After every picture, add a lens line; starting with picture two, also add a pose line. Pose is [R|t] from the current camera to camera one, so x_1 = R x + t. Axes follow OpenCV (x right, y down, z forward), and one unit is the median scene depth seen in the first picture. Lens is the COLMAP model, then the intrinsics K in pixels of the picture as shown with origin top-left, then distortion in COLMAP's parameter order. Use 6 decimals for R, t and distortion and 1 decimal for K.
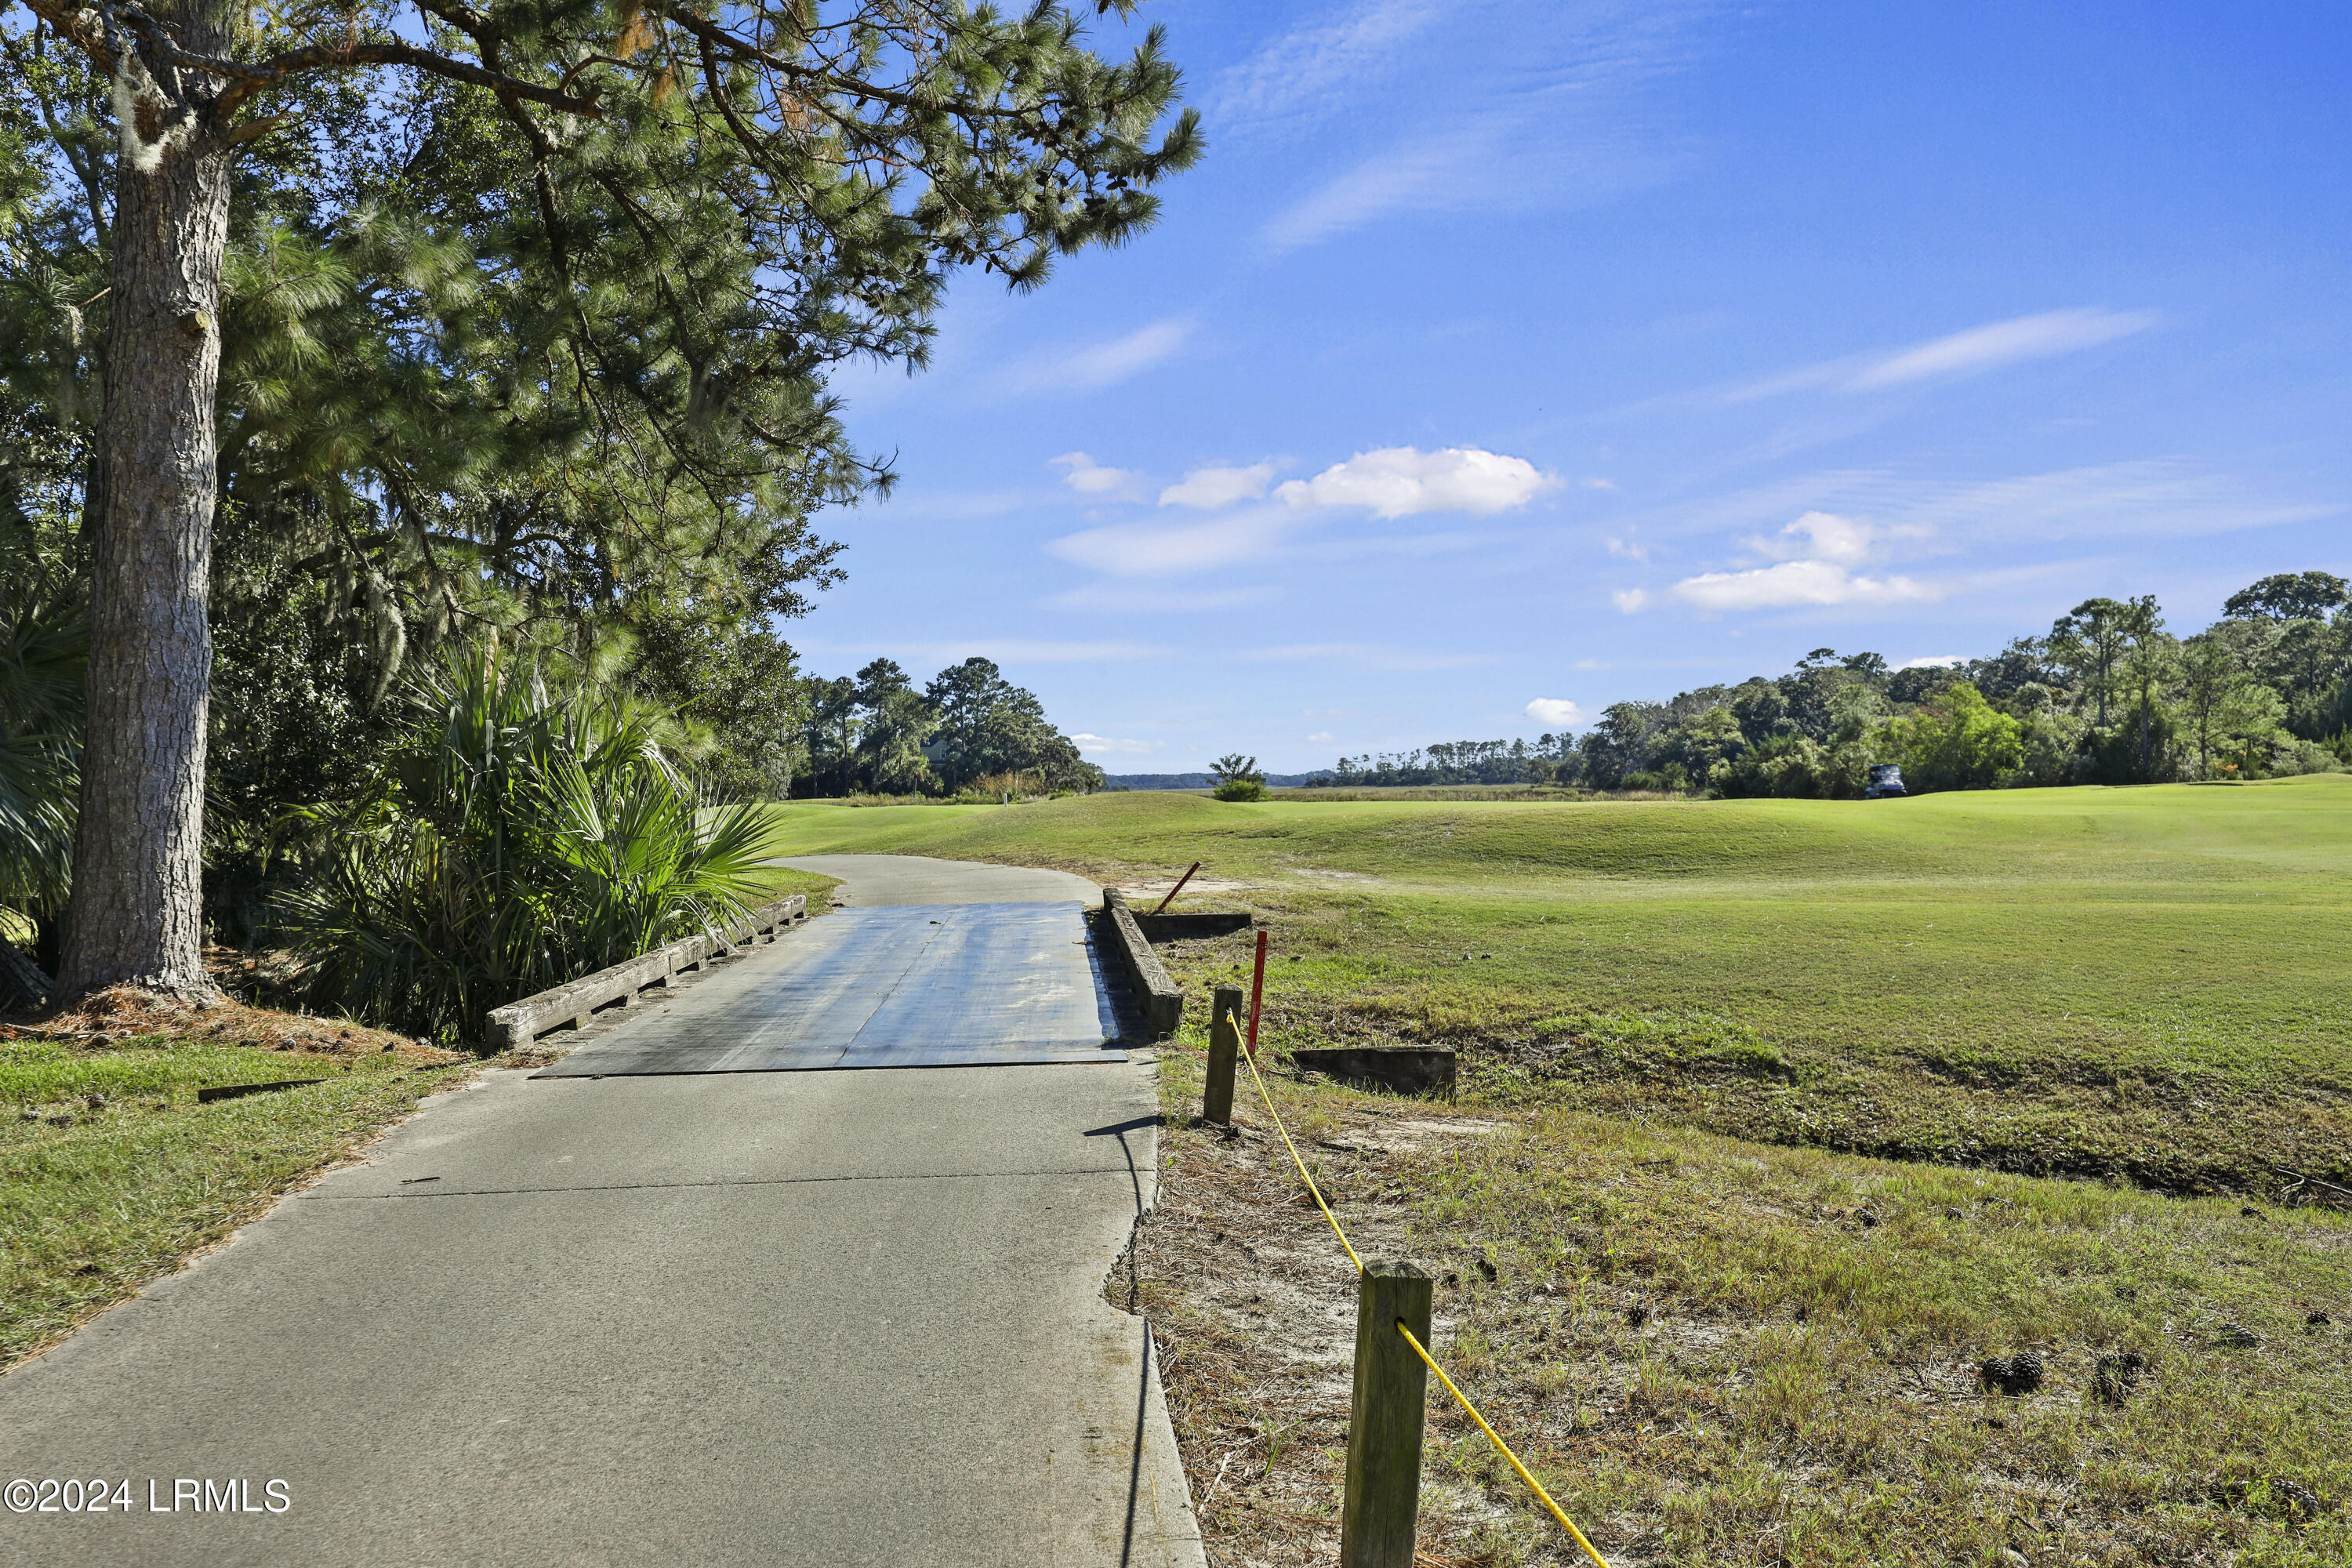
lens RADIAL K [[1930.9, 0, 1176.3], [0, 1930.9, 781.2], [0, 0, 1]] dist [-0.002596, 0.002281]
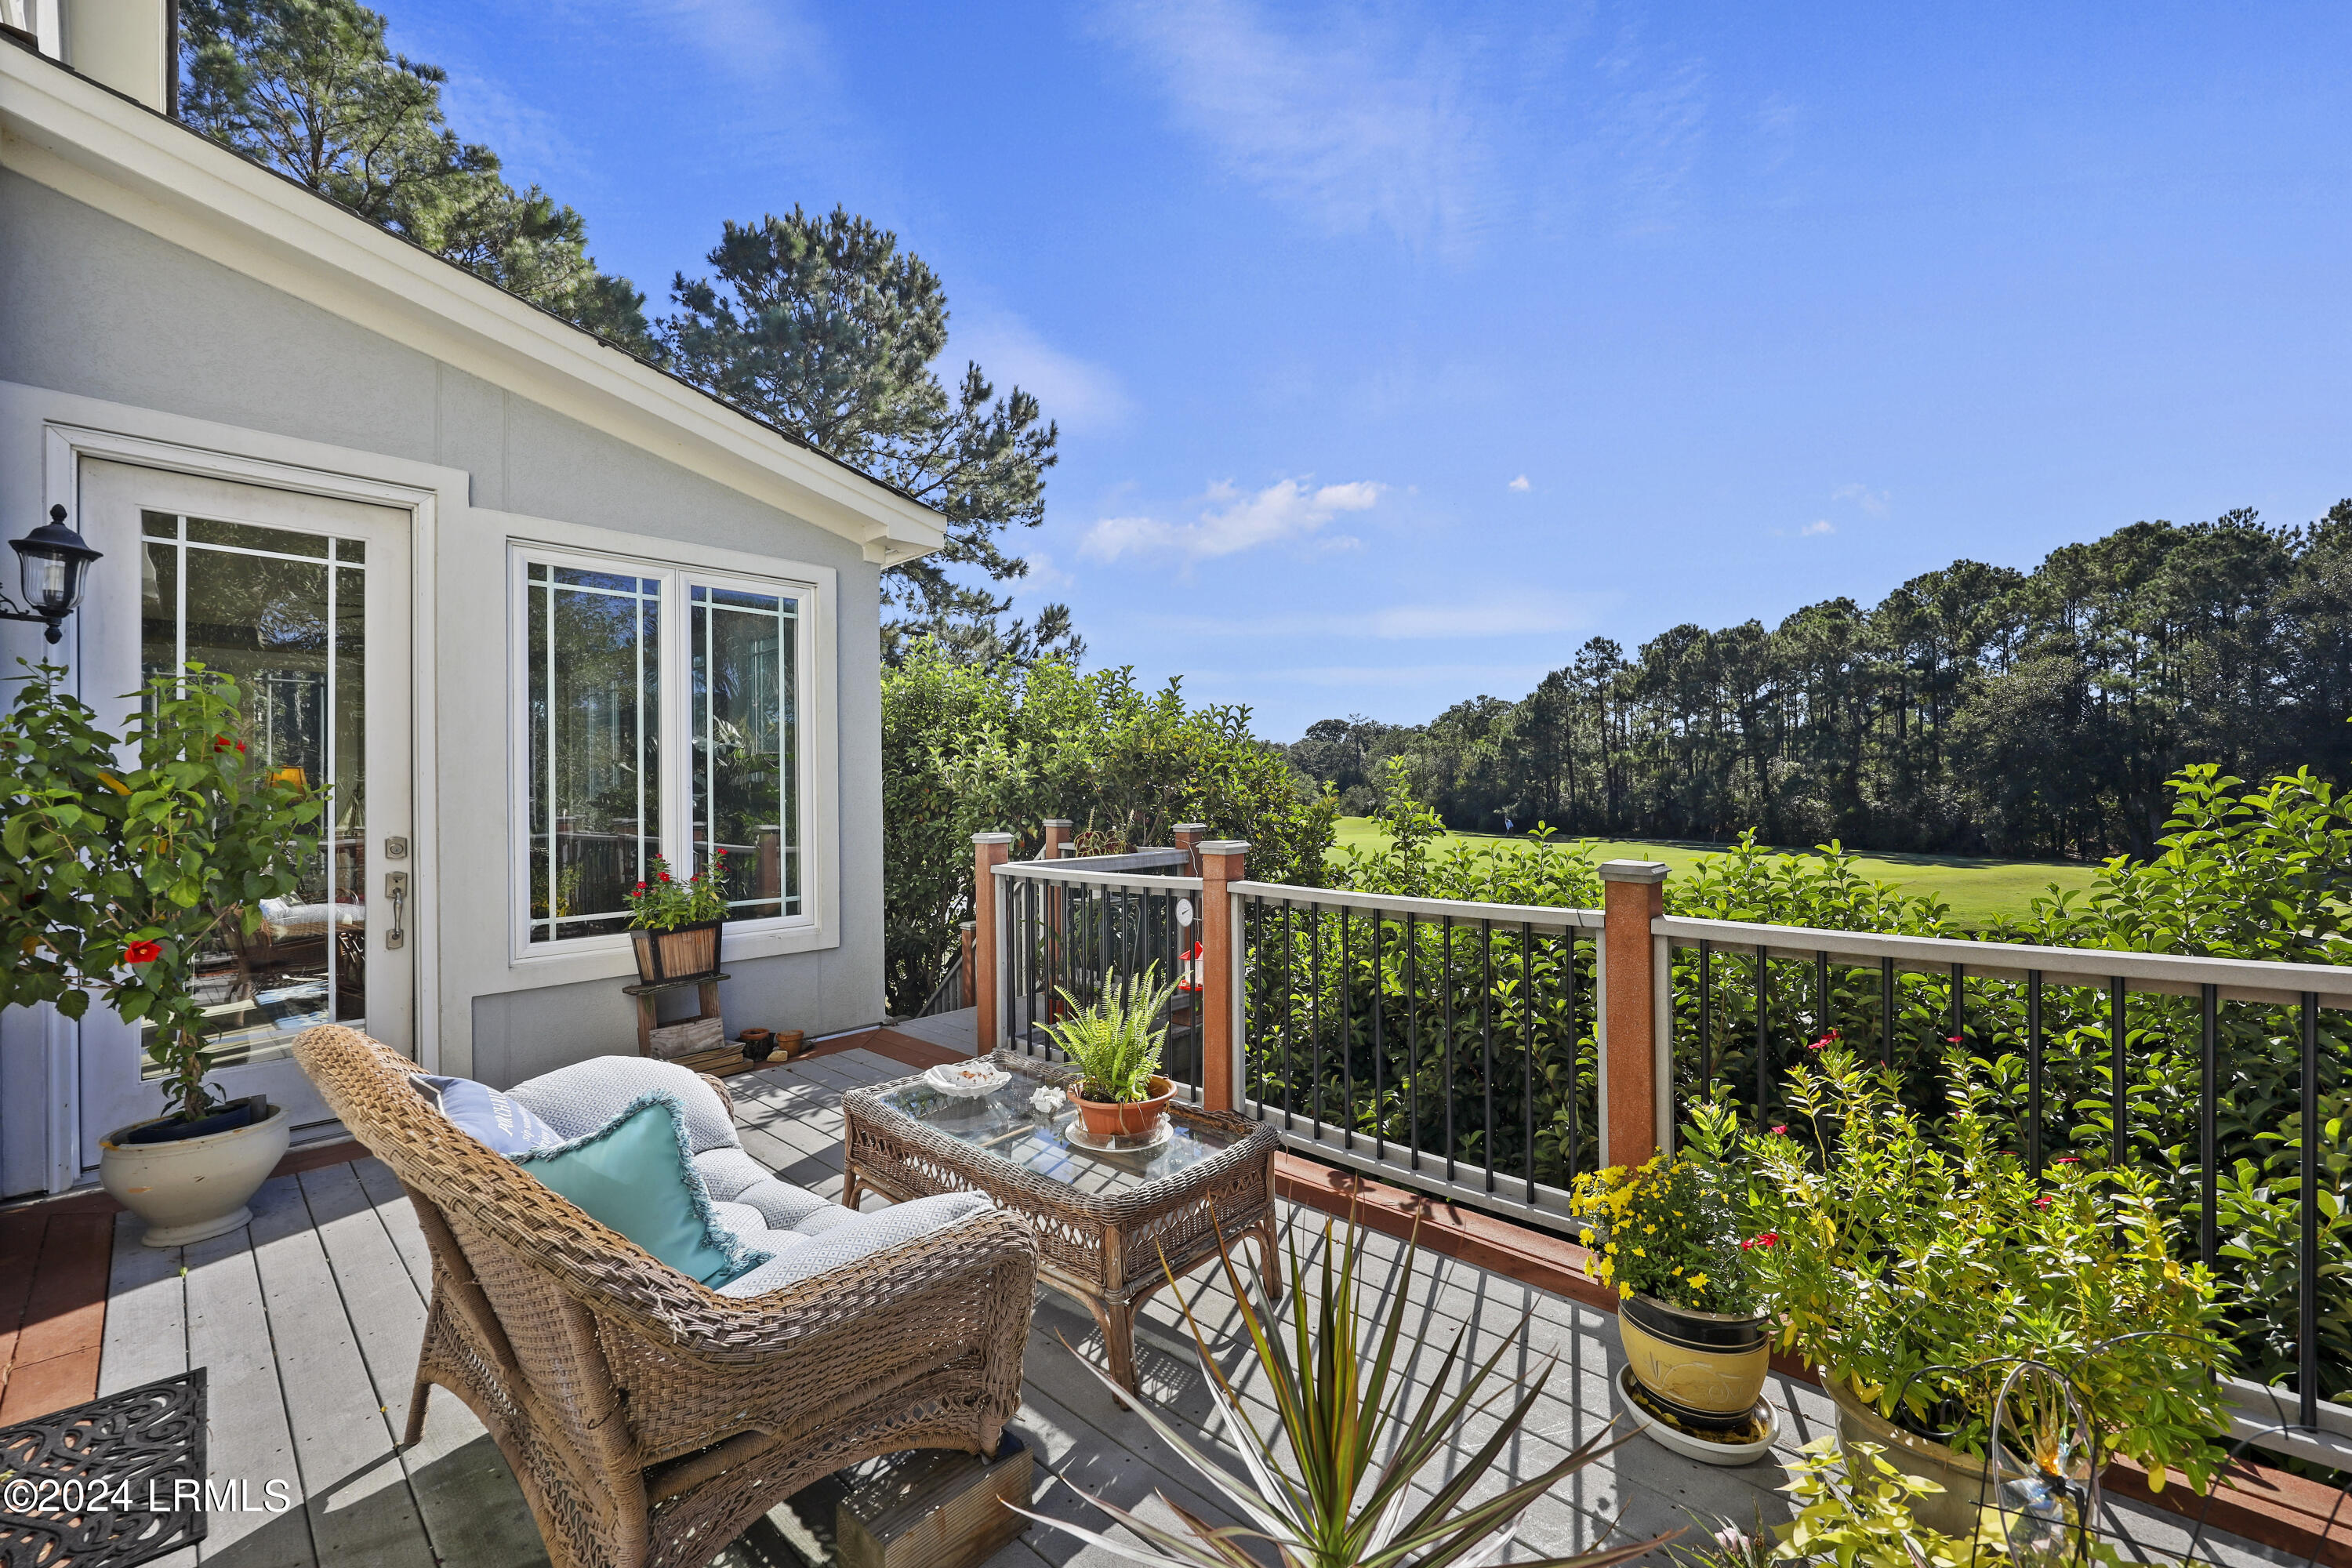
lens RADIAL K [[952.0, 0, 1166.7], [0, 952.0, 789.0], [0, 0, 1]] dist [0.000746, 0.000112]
pose [[0.942606, 0.009448, 0.333774, -0.047354], [-0.007921, 0.999951, -0.005938, -0.020499], [-0.333814, 0.002954, 0.942634, -0.152923]]
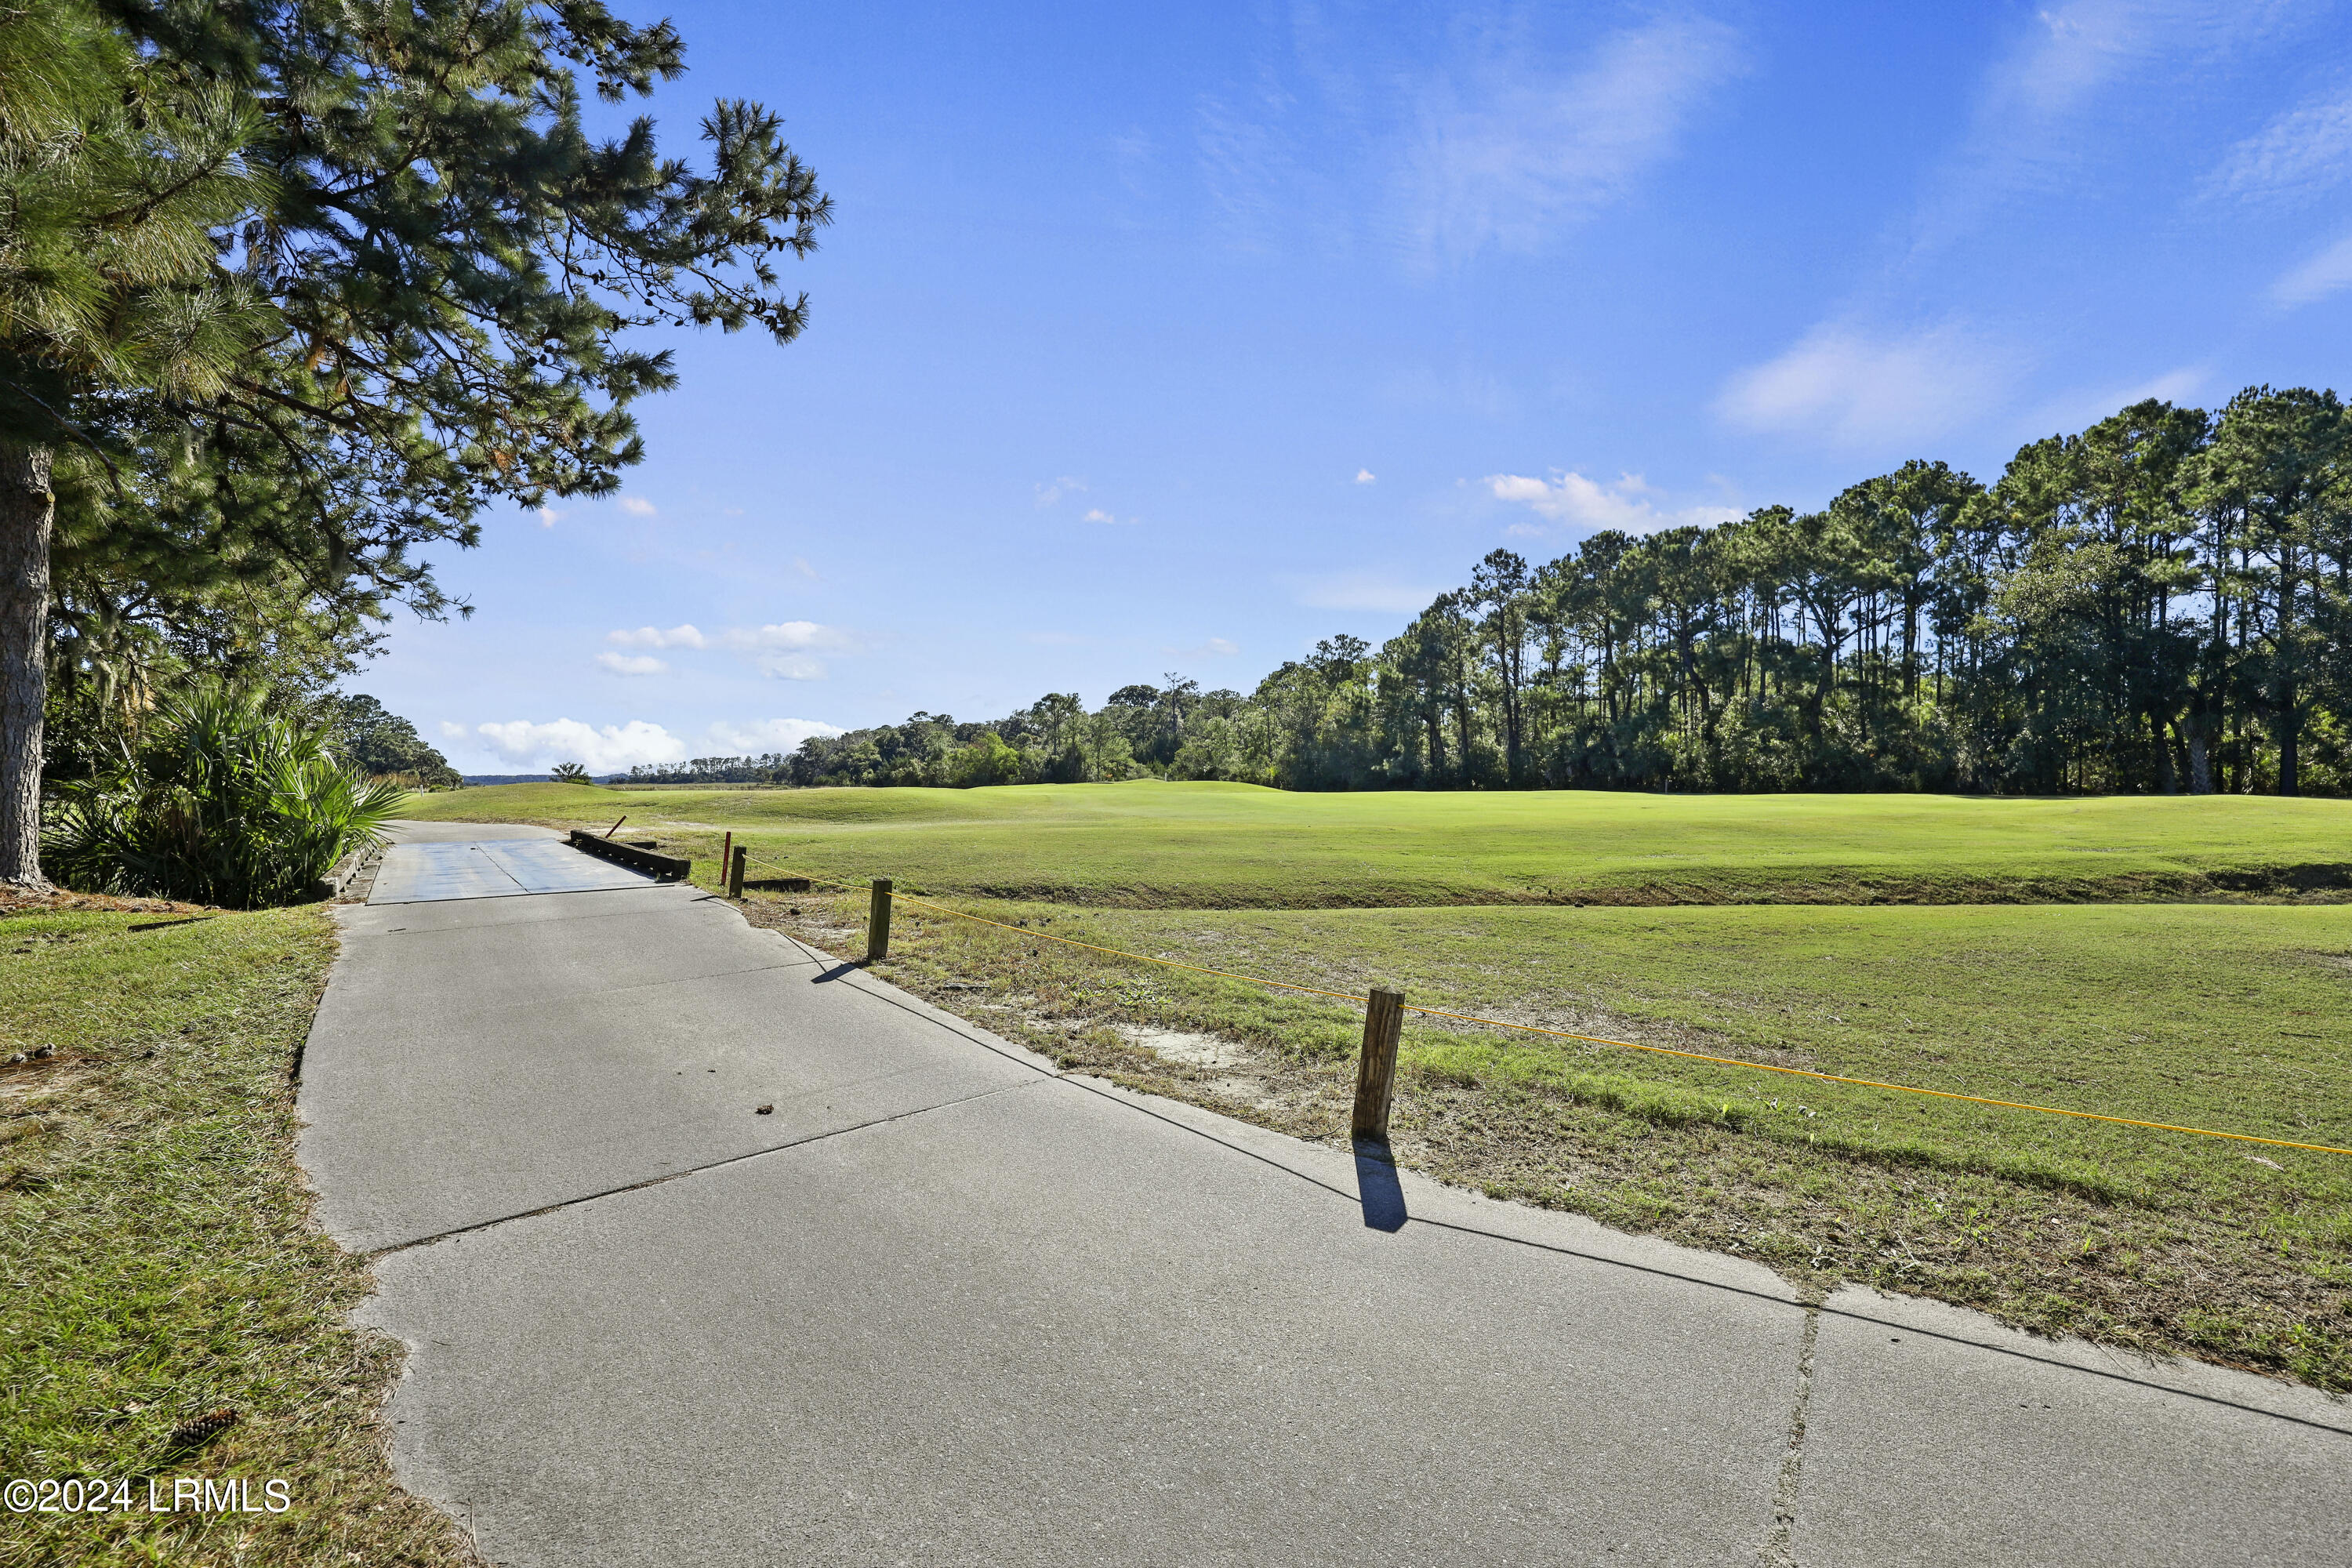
lens RADIAL K [[1062.5, 0, 1166.0], [0, 1062.5, 770.9], [0, 0, 1]] dist [-0.000866, 0.000494]
pose [[0.852133, 0.010769, 0.523214, -0.016687], [-0.005419, 0.999916, -0.011755, 0.001315], [-0.523297, 0.007181, 0.852120, -0.037162]]
